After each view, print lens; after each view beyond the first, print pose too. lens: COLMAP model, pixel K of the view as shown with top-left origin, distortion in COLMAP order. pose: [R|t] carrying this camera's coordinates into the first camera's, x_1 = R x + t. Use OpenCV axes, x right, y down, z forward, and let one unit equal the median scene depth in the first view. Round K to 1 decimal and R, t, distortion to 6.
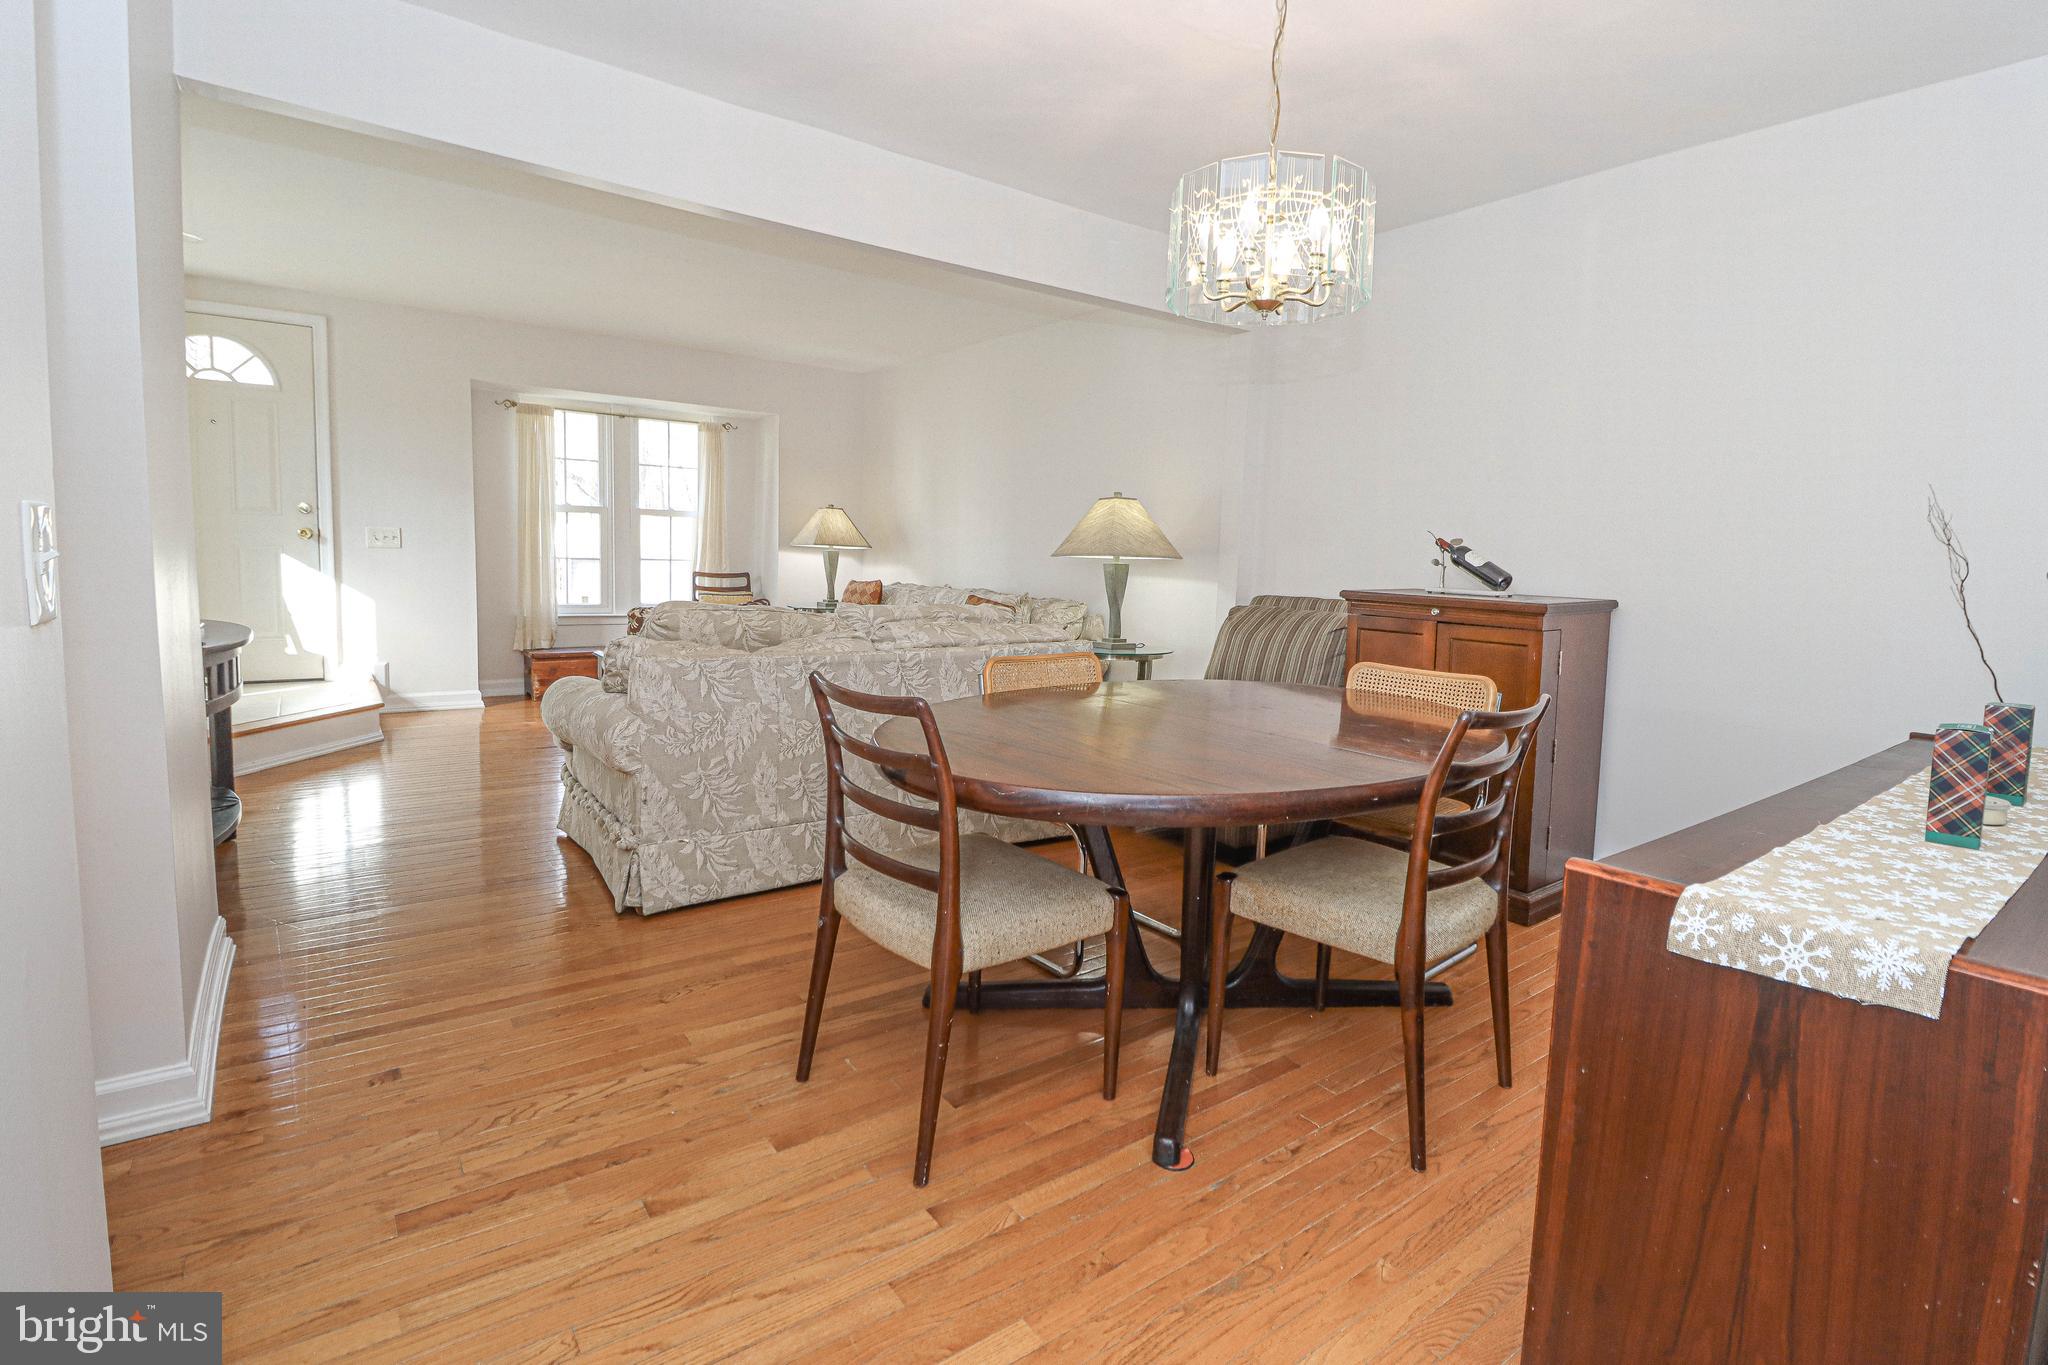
lens RADIAL K [[1002.5, 0, 1024.0], [0, 1002.5, 682.5], [0, 0, 1]] dist [-0.000502, -0.000267]
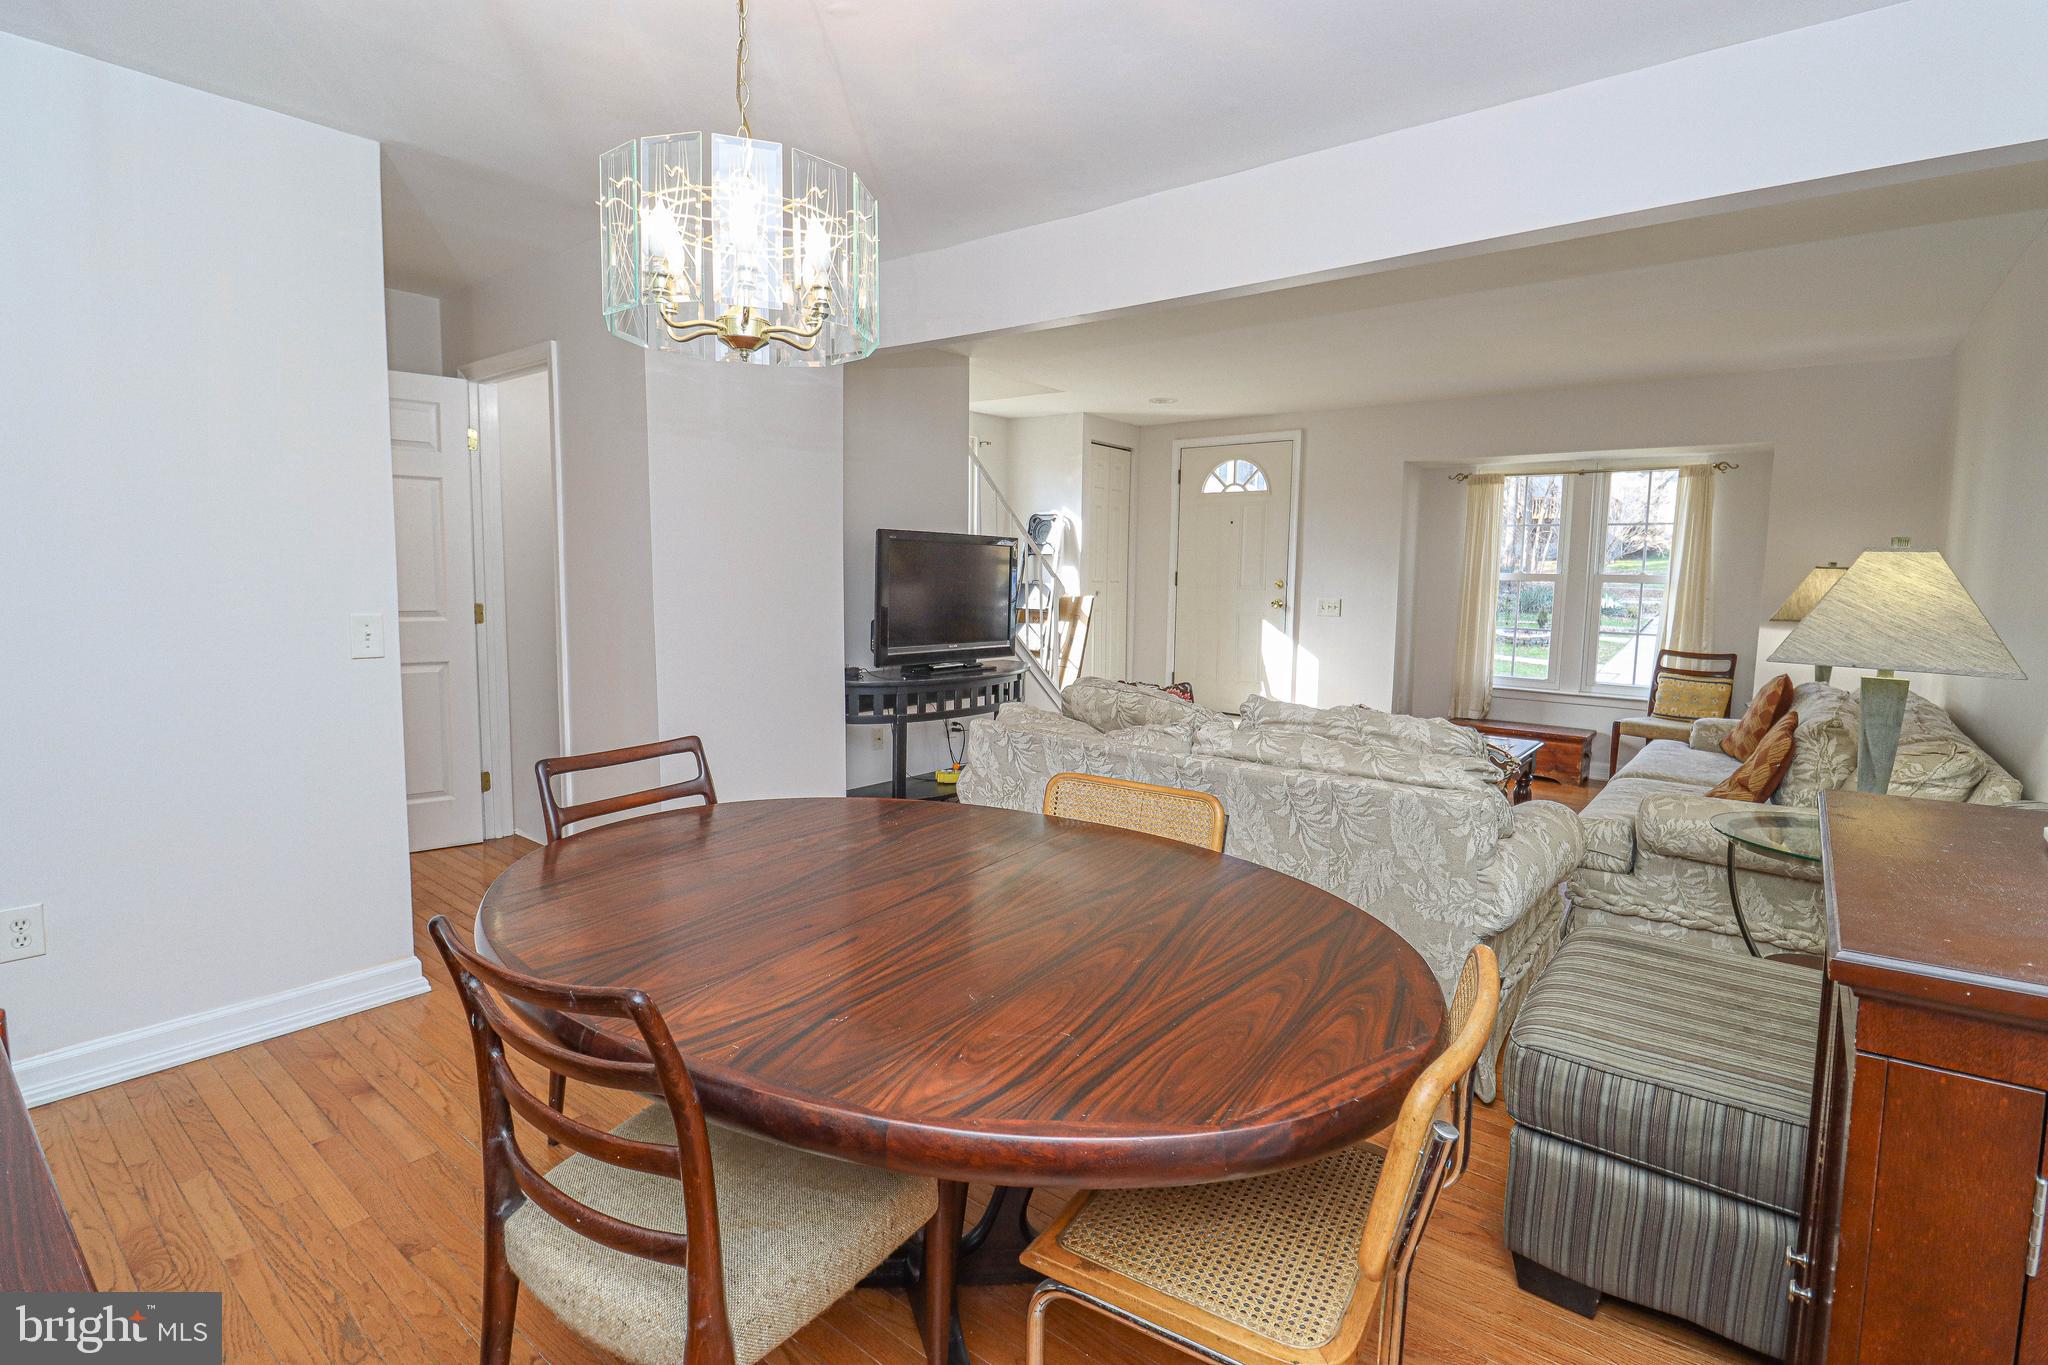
lens RADIAL K [[961.3, 0, 1024.0], [0, 961.3, 682.5], [0, 0, 1]] dist [-0.000516, -0.000549]
pose [[0.259587, 0.084891, -0.961981, 0.359631], [-0.134298, 0.989623, 0.051091, -0.066868], [0.956336, 0.115929, 0.268294, 0.366528]]
